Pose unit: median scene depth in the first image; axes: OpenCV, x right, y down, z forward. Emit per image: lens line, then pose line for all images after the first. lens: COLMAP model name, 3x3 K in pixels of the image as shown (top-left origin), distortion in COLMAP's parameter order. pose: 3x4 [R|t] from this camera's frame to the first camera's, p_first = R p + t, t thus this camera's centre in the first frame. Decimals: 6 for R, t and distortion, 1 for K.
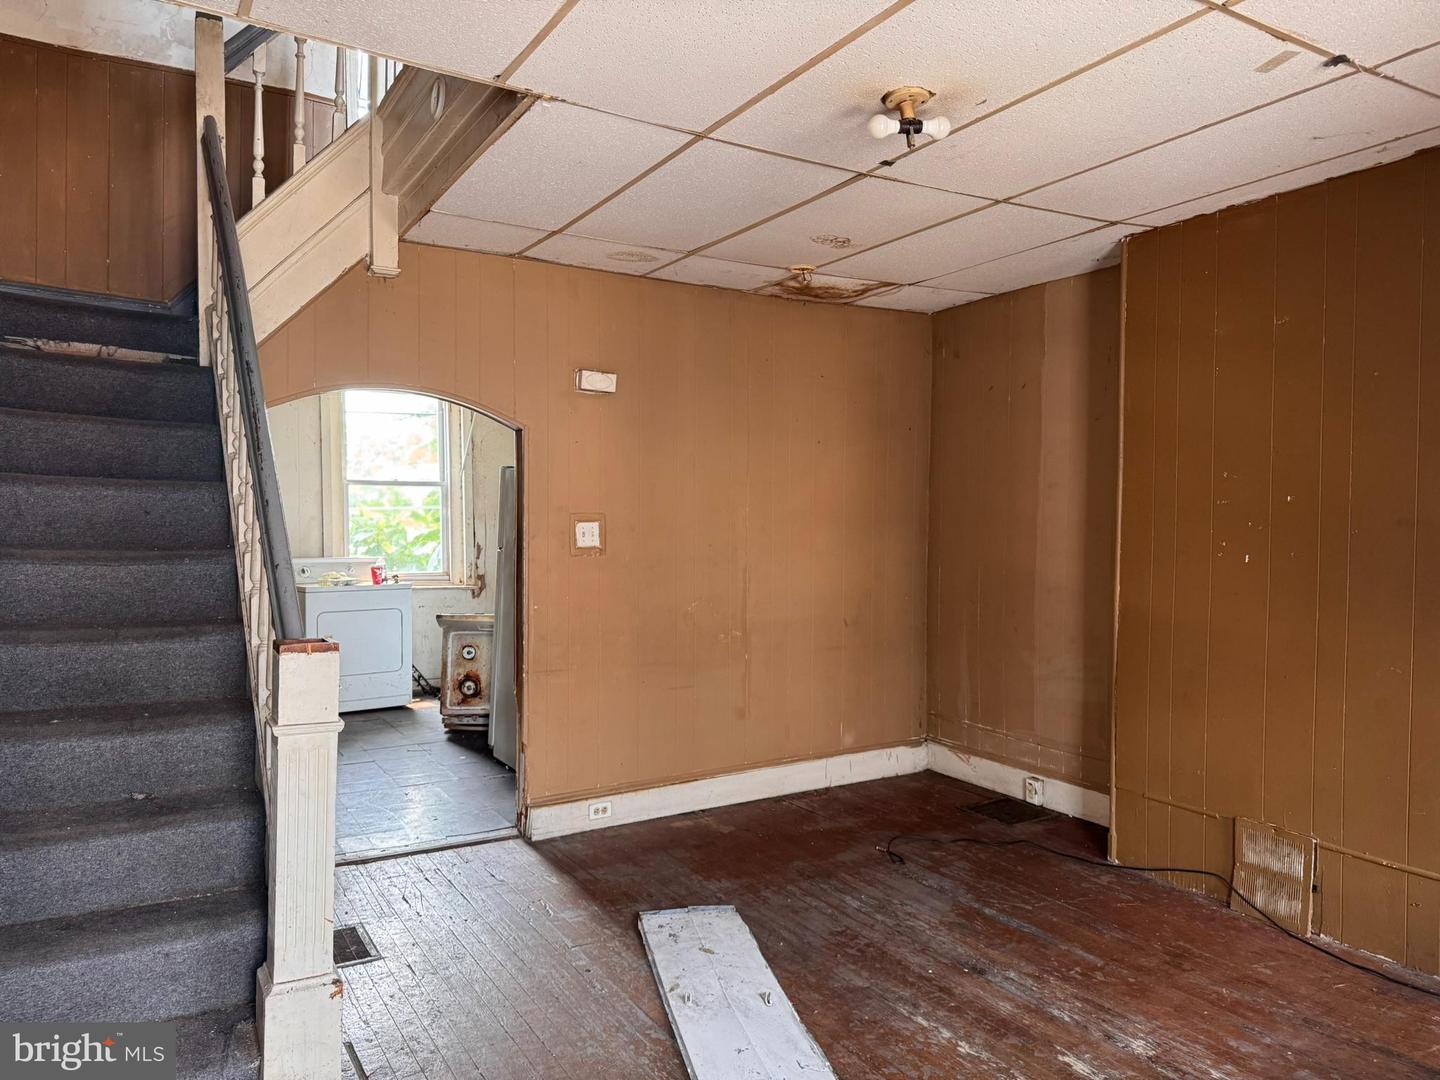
lens RADIAL K [[1005.8, 0, 720.0], [0, 1005.8, 540.0], [0, 0, 1]] dist [-0.095377, 0.087680]
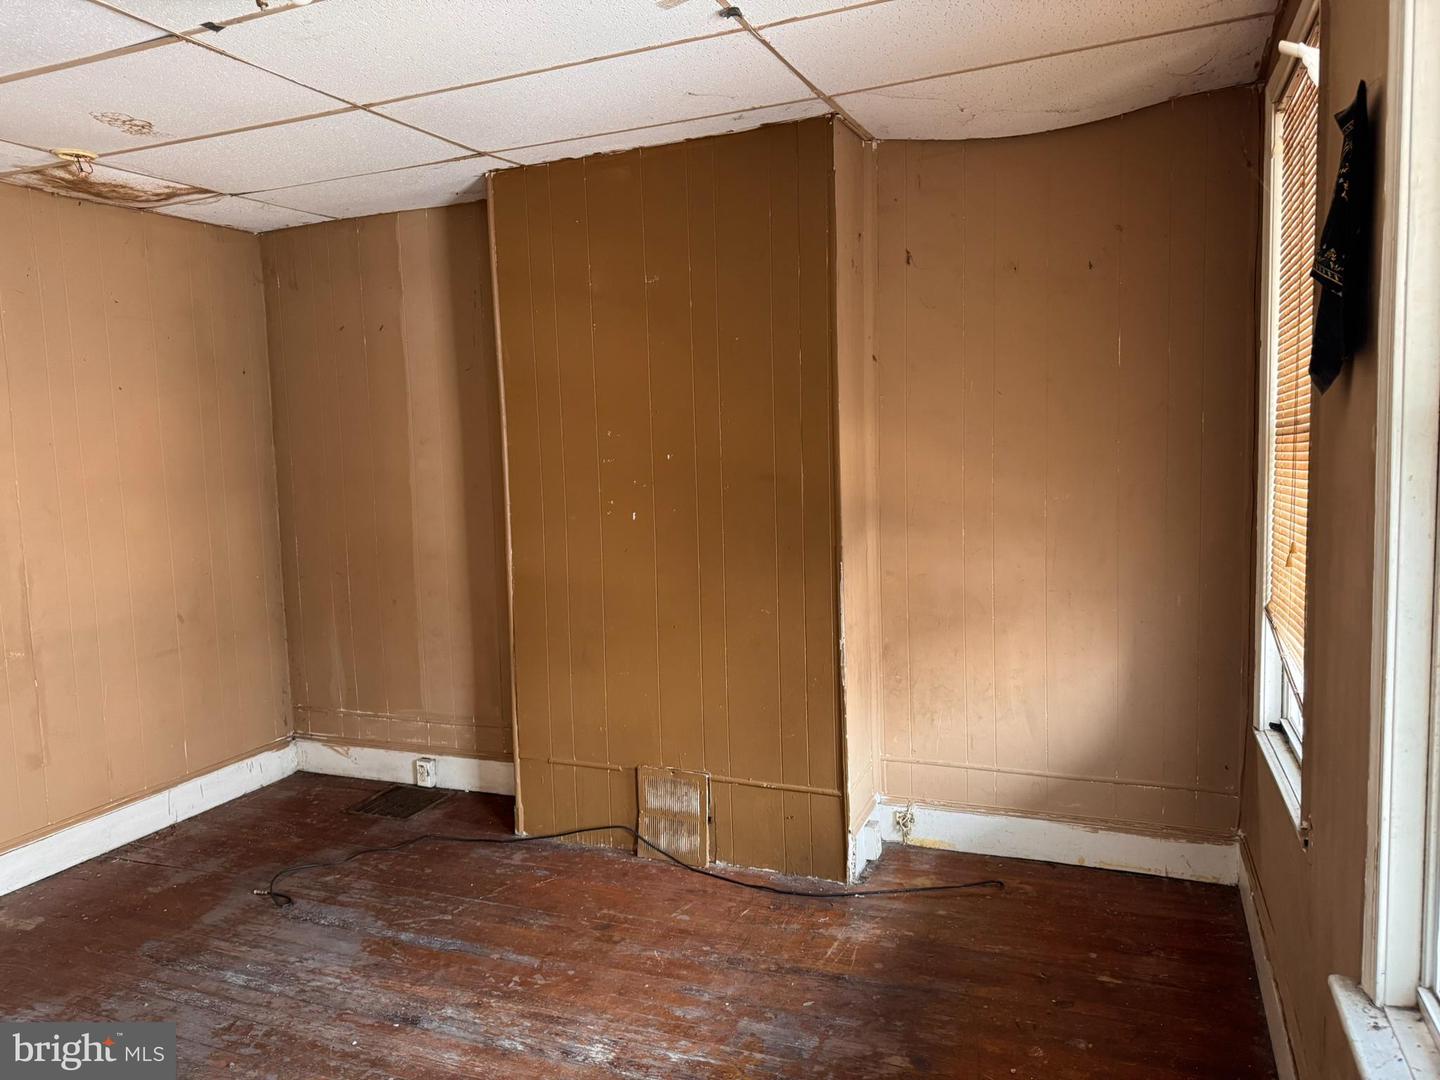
lens RADIAL K [[1038.2, 0, 720.0], [0, 1038.2, 540.0], [0, 0, 1]] dist [0.004980, 0.001642]
pose [[0.802097, -0.086503, 0.590896, -0.017053], [0.047516, 0.995561, 0.081244, -0.033143], [-0.595301, -0.037088, 0.802646, 0.104354]]
